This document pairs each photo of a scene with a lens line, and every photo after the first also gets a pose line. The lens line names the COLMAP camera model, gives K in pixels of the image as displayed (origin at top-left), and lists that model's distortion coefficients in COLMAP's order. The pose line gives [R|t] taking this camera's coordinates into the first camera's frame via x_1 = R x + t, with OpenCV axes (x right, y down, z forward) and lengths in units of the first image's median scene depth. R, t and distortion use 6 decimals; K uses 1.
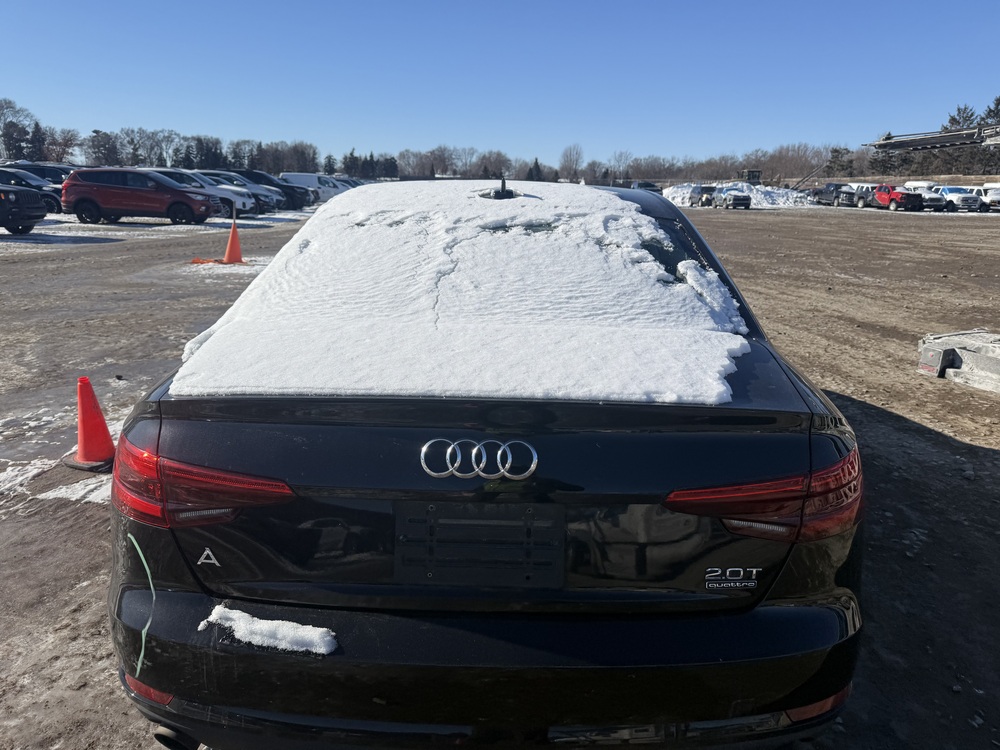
lens RADIAL K [[692.9, 0, 500.0], [0, 692.9, 375.0], [0, 0, 1]] dist [-0.000541, -0.009420]
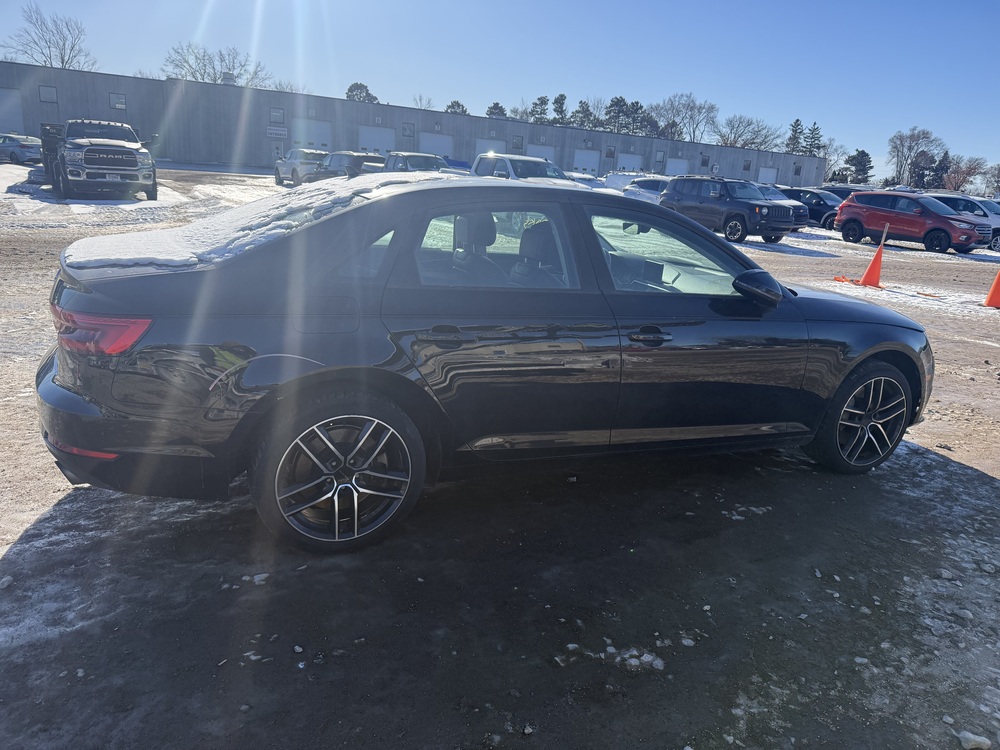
lens RADIAL K [[692.9, 0, 500.0], [0, 692.9, 375.0], [0, 0, 1]] dist [-0.000541, -0.009420]
pose [[0.427333, 0.256096, -0.867065, 0.152264], [-0.288837, 0.947455, 0.137487, -0.015505], [0.856714, 0.191688, 0.478849, 0.066207]]
